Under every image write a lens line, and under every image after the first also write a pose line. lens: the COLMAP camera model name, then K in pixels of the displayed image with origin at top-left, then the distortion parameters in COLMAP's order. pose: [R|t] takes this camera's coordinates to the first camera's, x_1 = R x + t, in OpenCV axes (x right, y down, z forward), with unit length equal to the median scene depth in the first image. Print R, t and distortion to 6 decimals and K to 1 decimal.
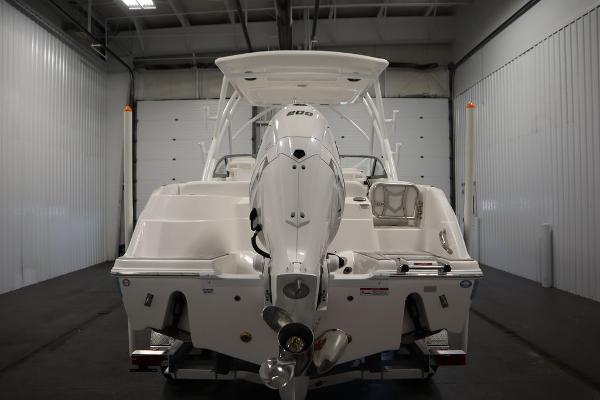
lens RADIAL K [[421.1, 0, 298.4], [0, 421.1, 201.9], [0, 0, 1]] dist [-0.095780, 0.048284]
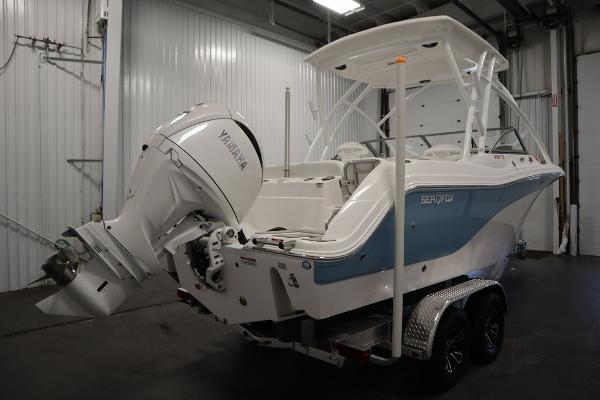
lens RADIAL K [[421.1, 0, 298.4], [0, 421.1, 201.9], [0, 0, 1]] dist [-0.095780, 0.048284]
pose [[0.701503, 0.013378, -0.712540, 0.962945], [0.009708, 0.999552, 0.028325, 0.024210], [0.712600, -0.026787, 0.701059, 0.287931]]
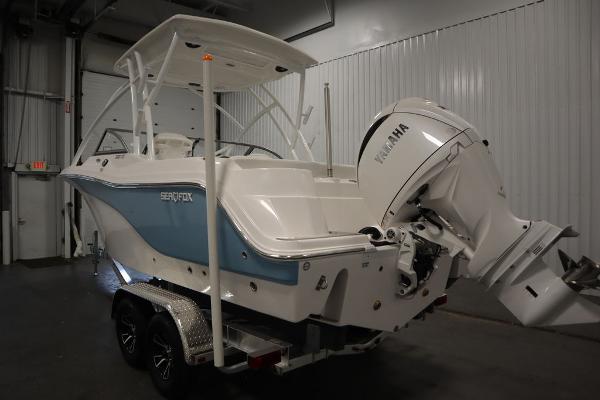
lens RADIAL K [[421.1, 0, 298.4], [0, 421.1, 201.9], [0, 0, 1]] dist [-0.095780, 0.048284]
pose [[0.731137, -0.001862, 0.682228, -0.939329], [-0.007989, 0.999904, 0.011291, 0.044972], [-0.682184, -0.013705, 0.731052, 0.331418]]
